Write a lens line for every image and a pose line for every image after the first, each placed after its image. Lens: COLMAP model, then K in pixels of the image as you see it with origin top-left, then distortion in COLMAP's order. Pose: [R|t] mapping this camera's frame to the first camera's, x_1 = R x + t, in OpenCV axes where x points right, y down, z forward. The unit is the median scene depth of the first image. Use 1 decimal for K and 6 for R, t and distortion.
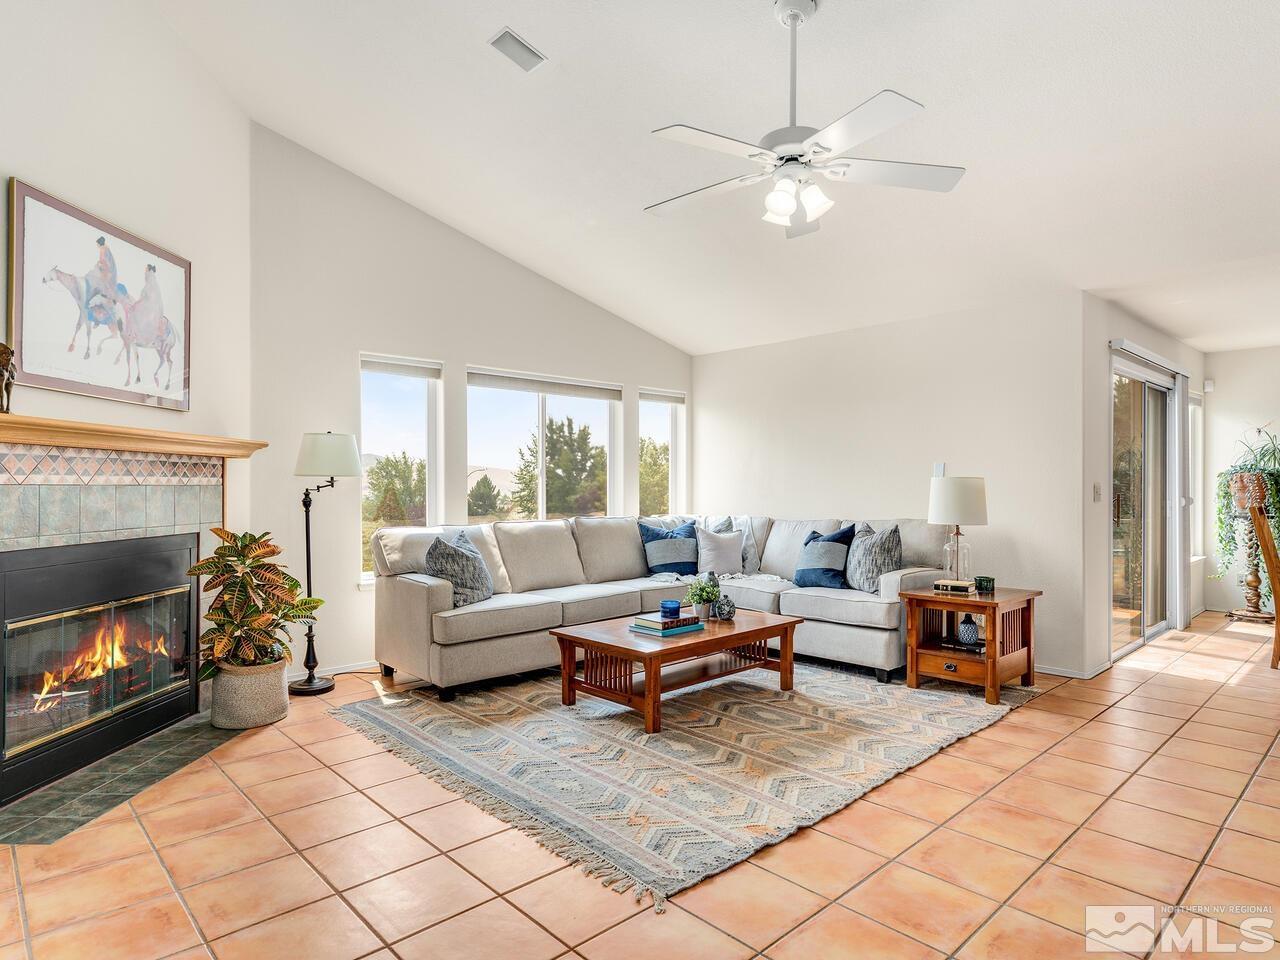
lens RADIAL K [[739.9, 0, 644.8], [0, 739.9, 489.4], [0, 0, 1]] dist [-0.006824, 0.000520]
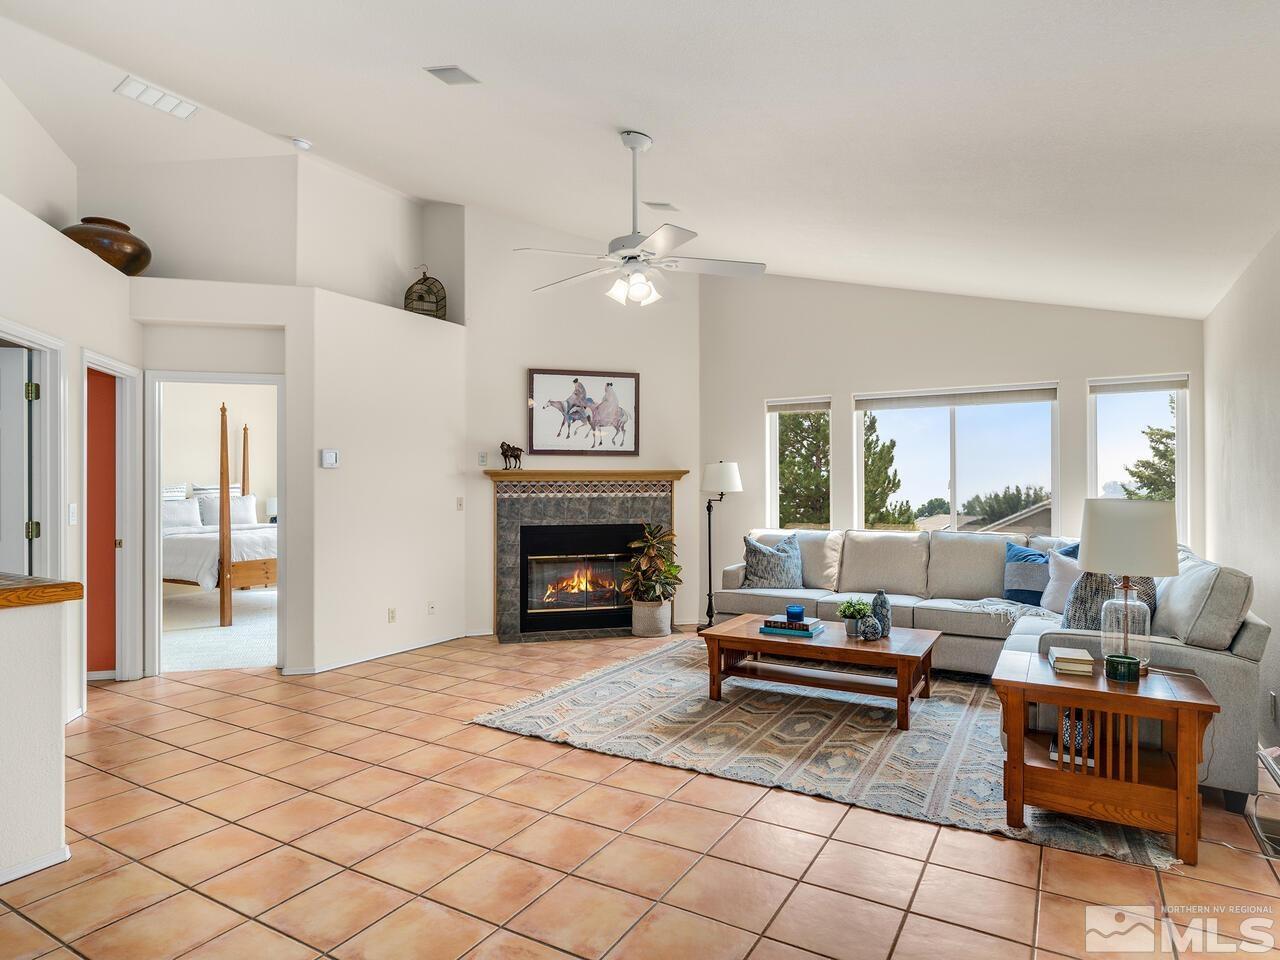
lens RADIAL K [[738.5, 0, 633.4], [0, 738.5, 484.8], [0, 0, 1]] dist [-0.000135, -0.000121]
pose [[0.277272, -0.000336, -0.960791, 1.216145], [-0.000878, 0.999999, -0.000604, -0.037491], [0.960791, 0.001011, 0.277271, 0.532336]]
